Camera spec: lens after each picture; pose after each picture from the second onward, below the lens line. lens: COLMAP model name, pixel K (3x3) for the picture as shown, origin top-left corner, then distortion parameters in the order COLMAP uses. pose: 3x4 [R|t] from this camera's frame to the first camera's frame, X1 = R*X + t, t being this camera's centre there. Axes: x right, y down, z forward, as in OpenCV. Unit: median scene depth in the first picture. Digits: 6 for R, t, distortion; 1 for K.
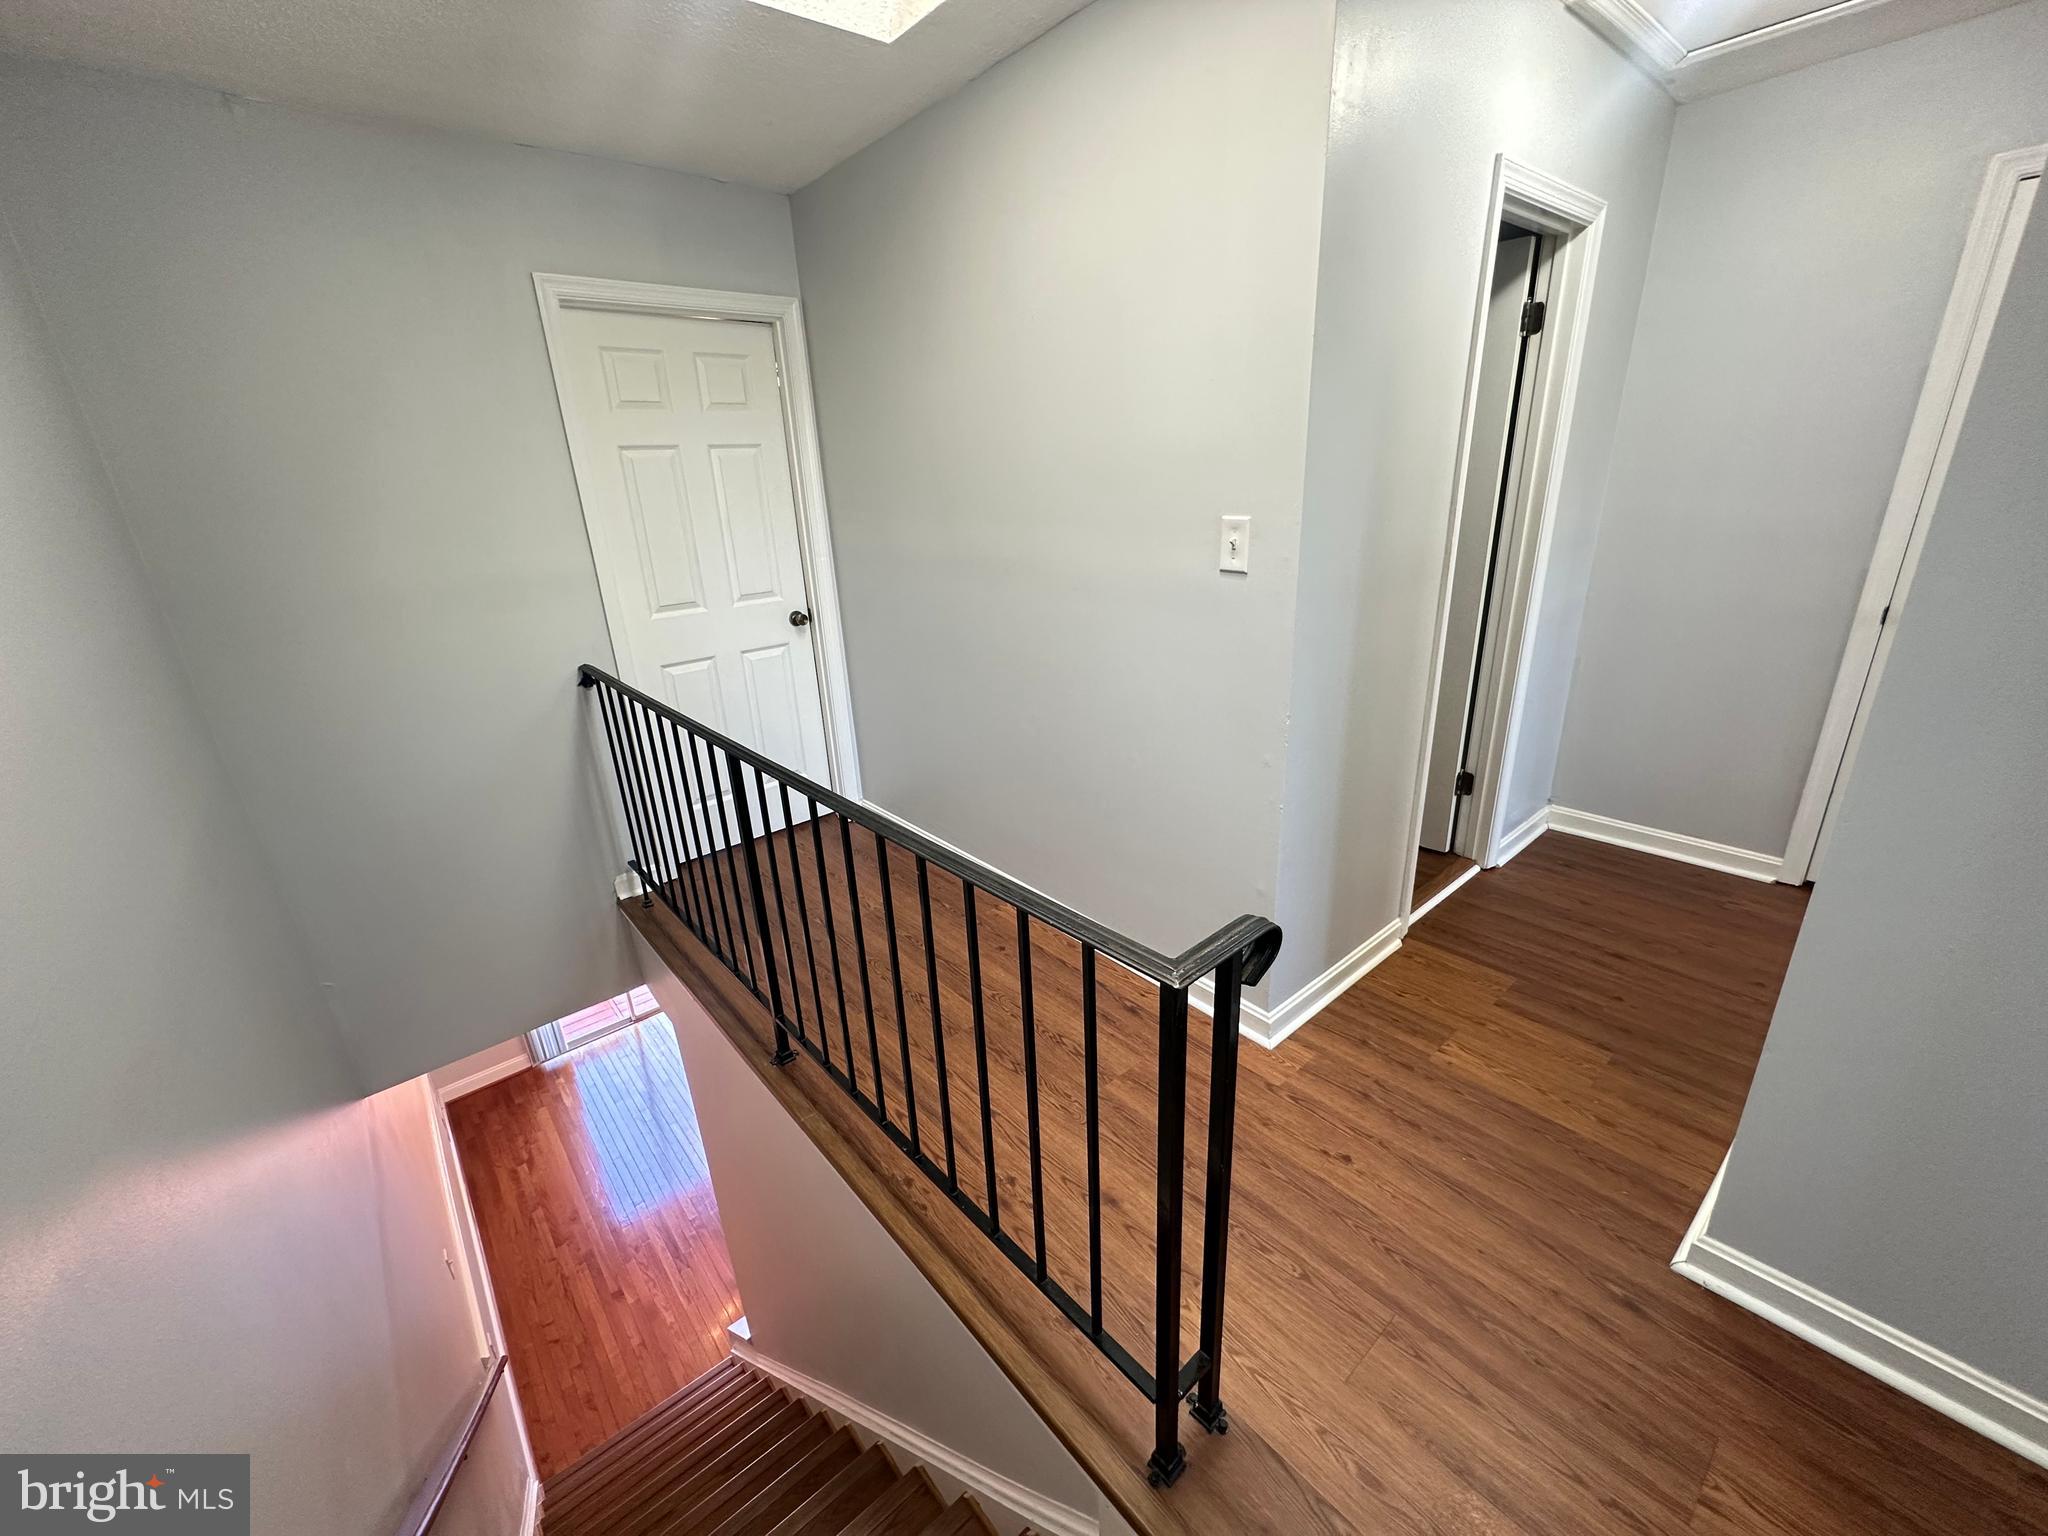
lens RADIAL K [[820.4, 0, 1020.9], [0, 820.4, 768.4], [0, 0, 1]] dist [-0.002025, 0.000482]
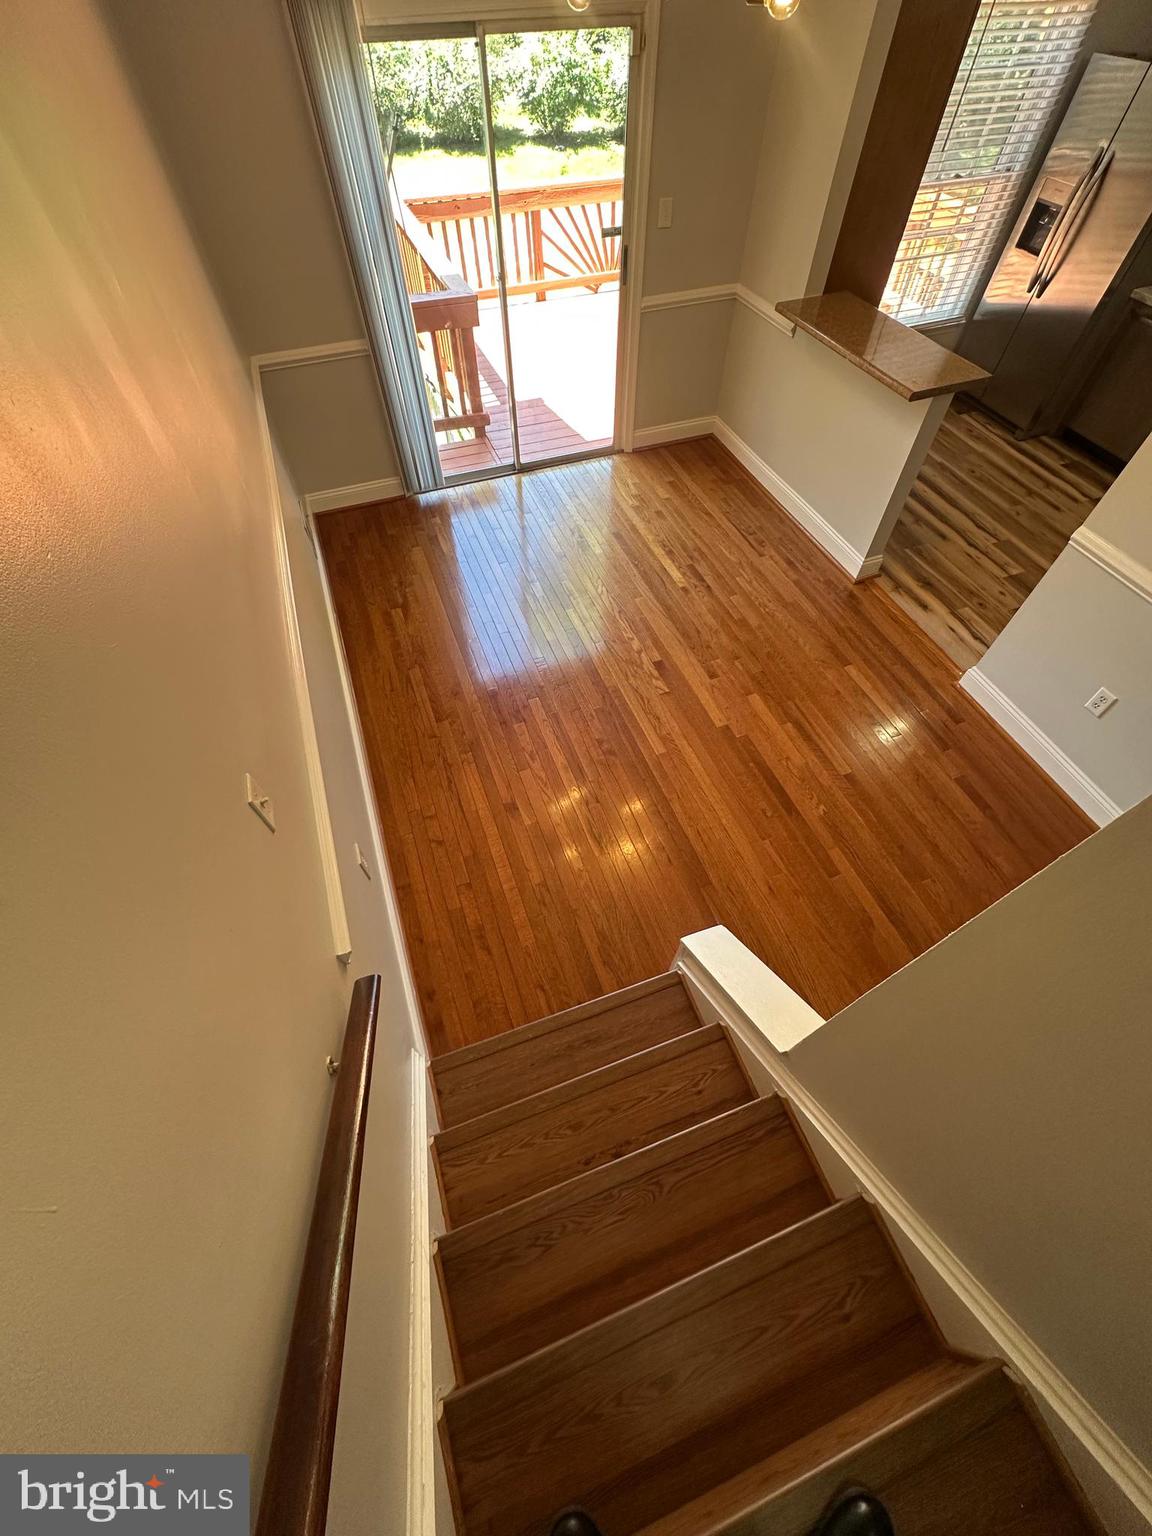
lens RADIAL K [[615.3, 0, 576.3], [0, 615.3, 766.6], [0, 0, 1]] dist [-0.002025, 0.000482]
pose [[0.940152, 0.301457, -0.158863, -0.621206], [-0.153715, 0.791273, 0.591827, 0.457432], [0.304114, -0.531988, 0.790255, 1.022412]]
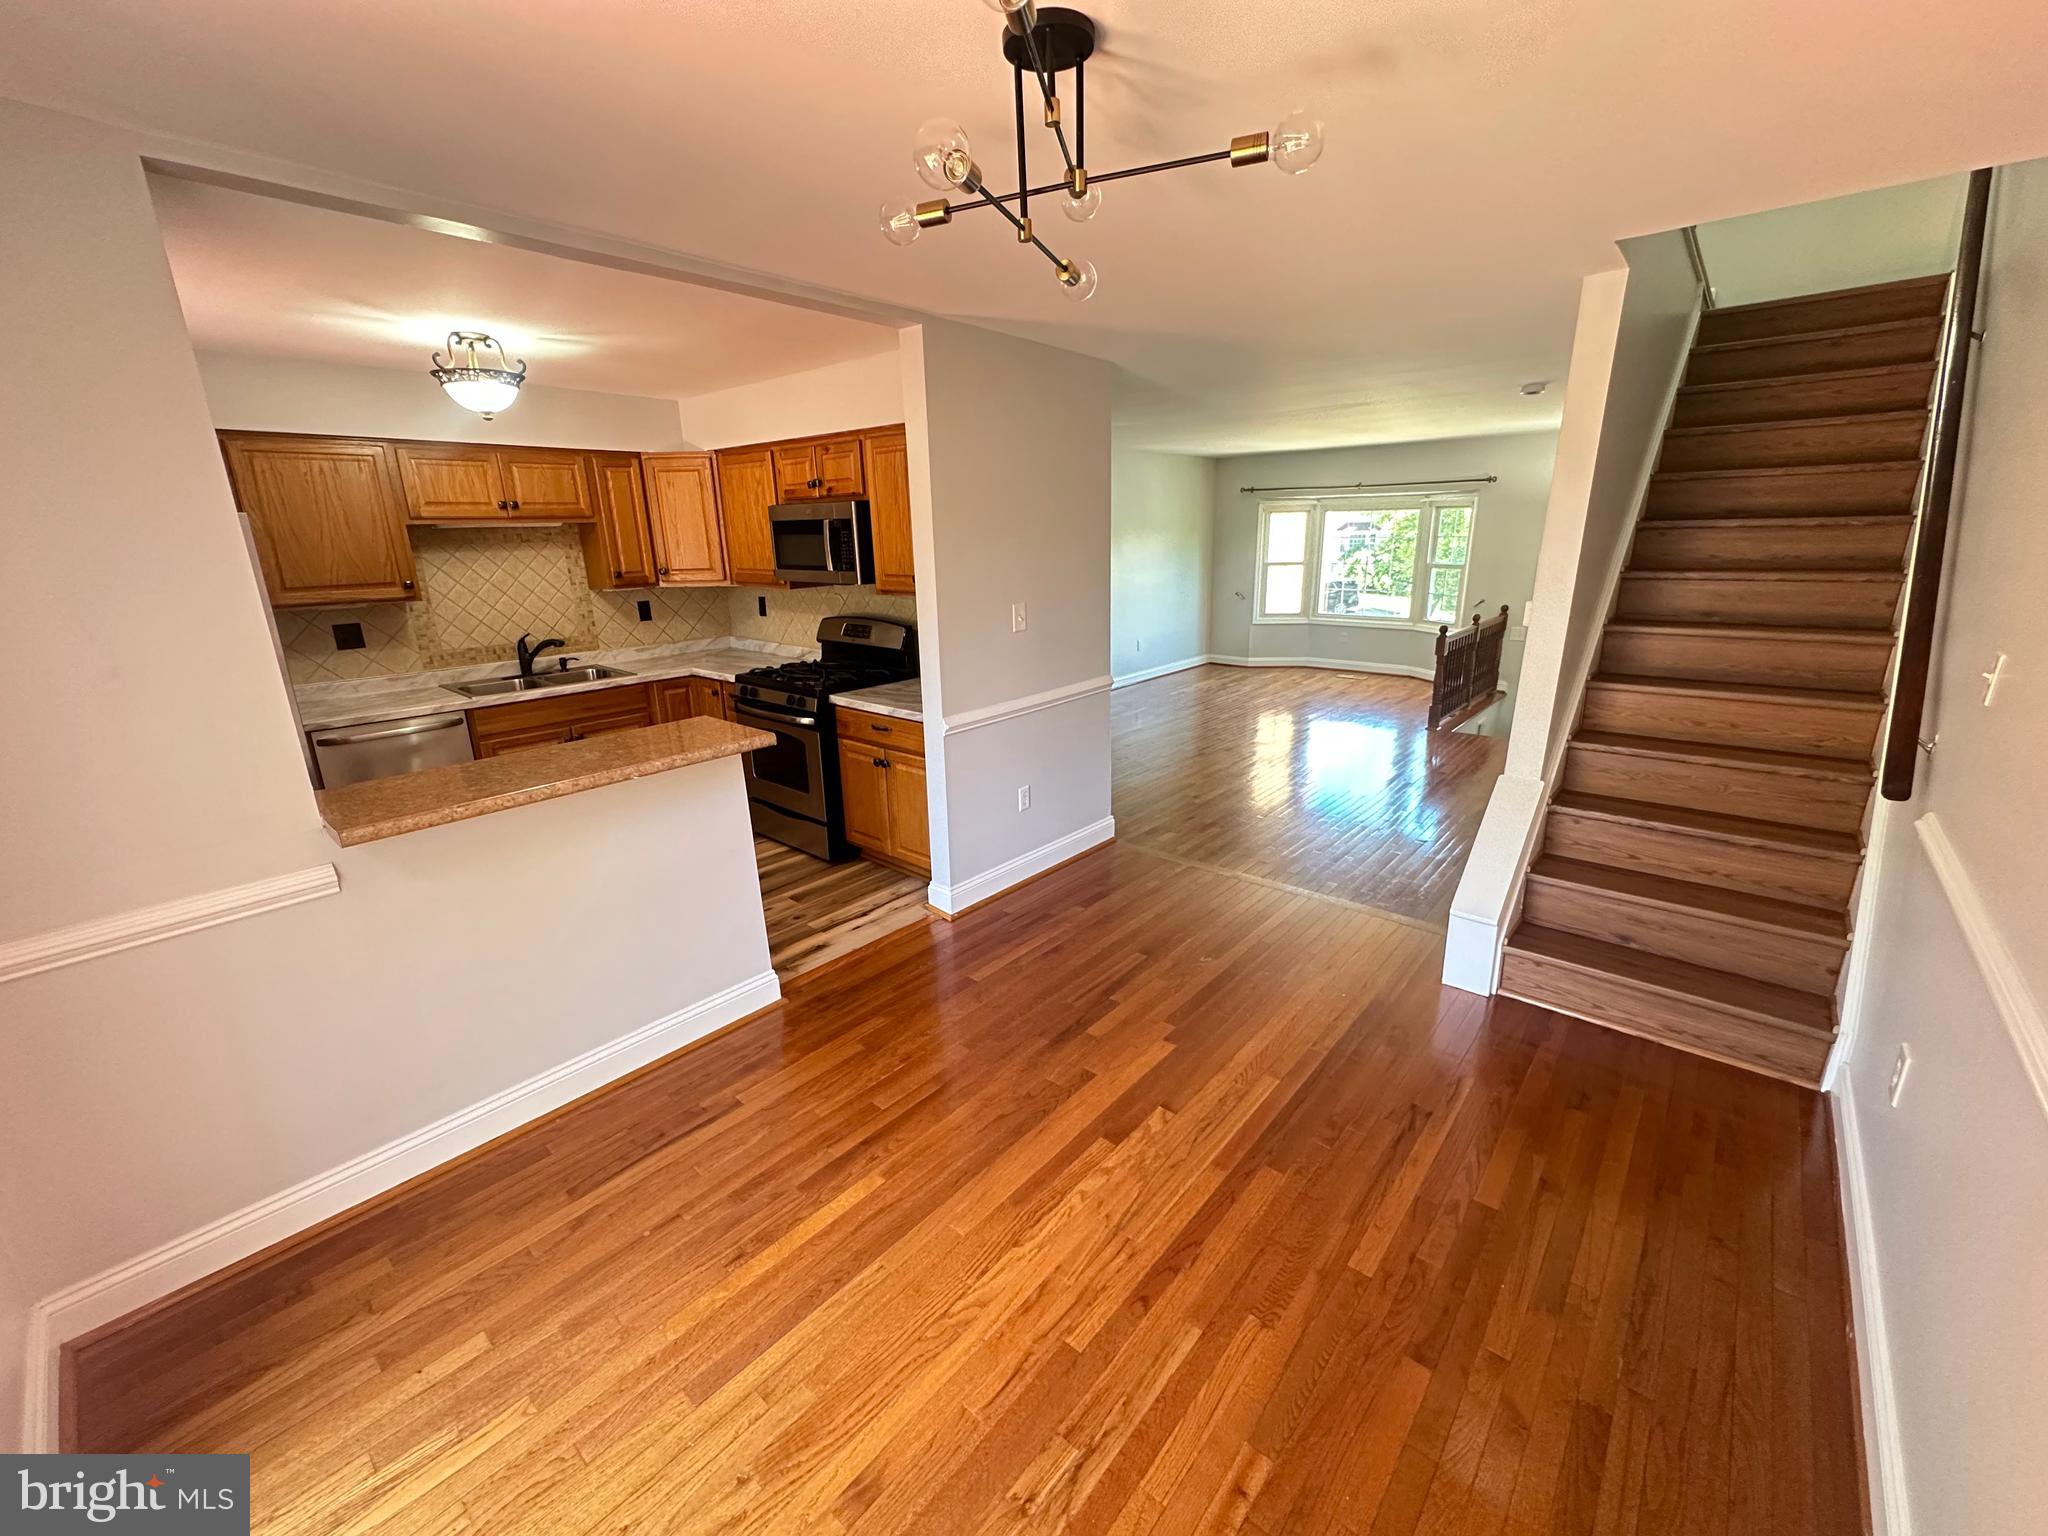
lens RADIAL K [[820.4, 0, 1020.9], [0, 820.4, 768.4], [0, 0, 1]] dist [-0.002025, 0.000482]
pose [[-0.148947, -0.228640, 0.962049, -1.455337], [0.362640, 0.892487, 0.268253, 0.363425], [-0.919949, 0.388833, -0.050019, 2.105682]]
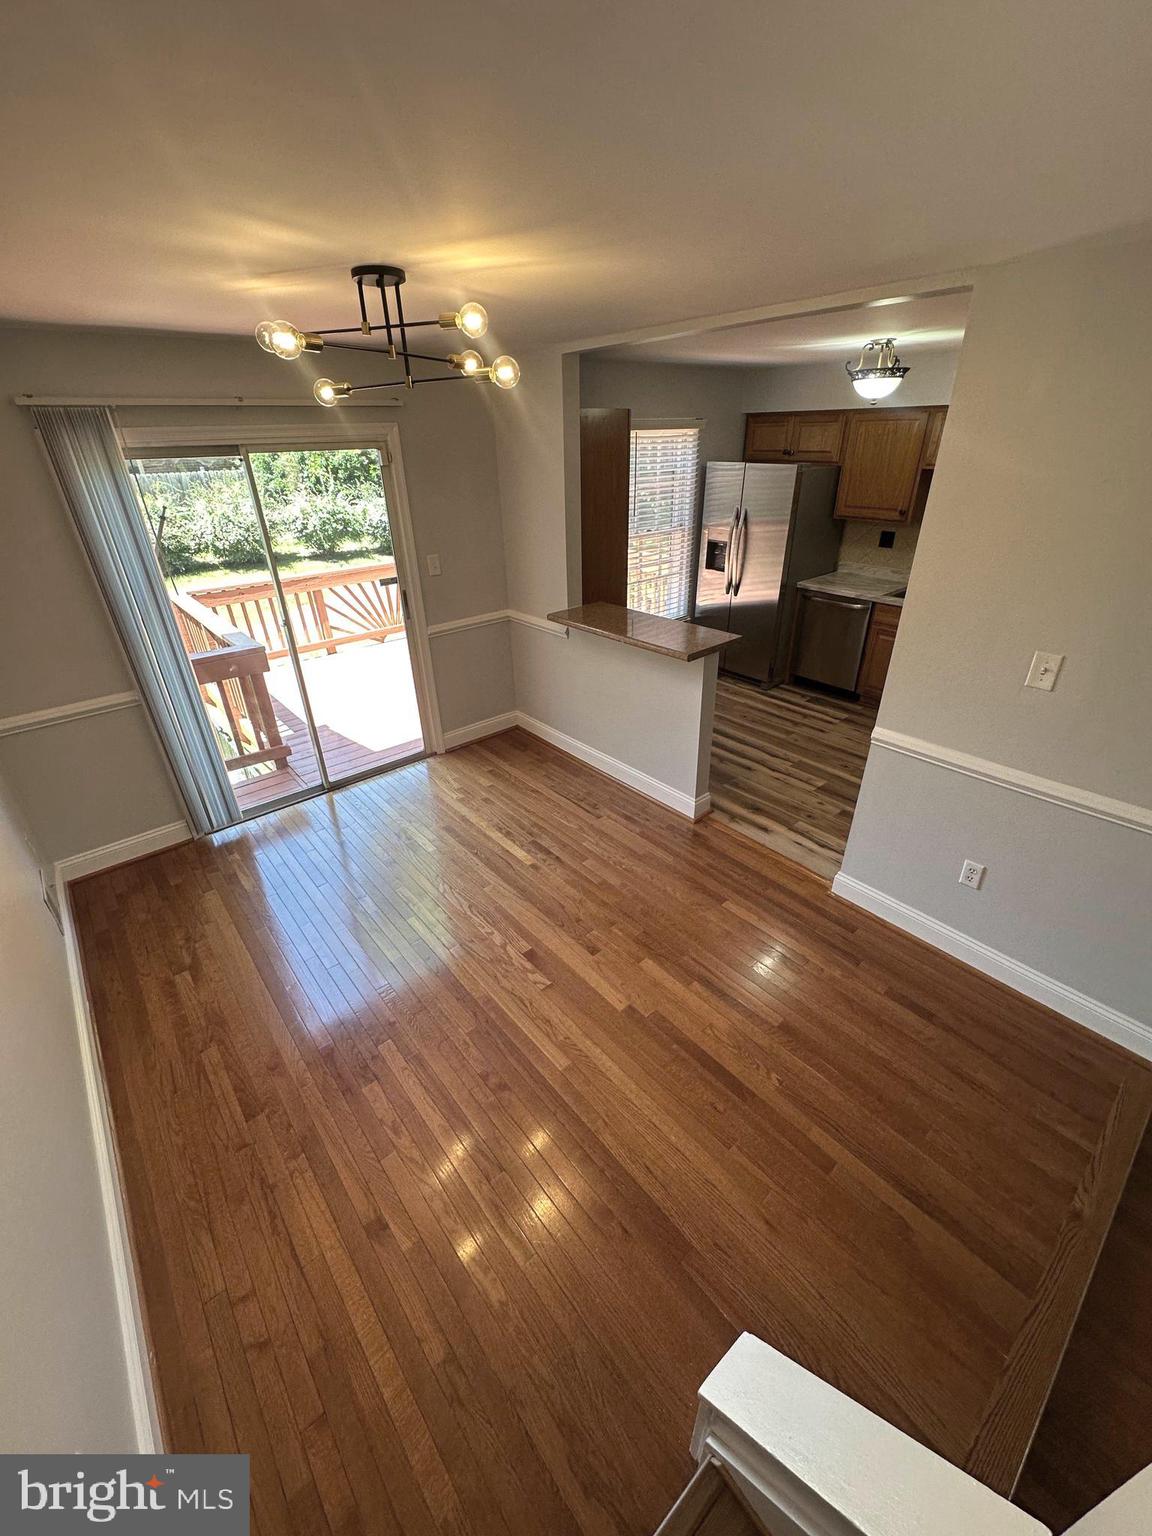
lens RADIAL K [[615.3, 0, 576.3], [0, 615.3, 766.6], [0, 0, 1]] dist [-0.002025, 0.000482]
pose [[0.999632, 0.022618, 0.014967, -0.666226], [-0.024582, 0.988736, 0.147635, 0.525395], [-0.011459, -0.147948, 0.988929, 1.163629]]
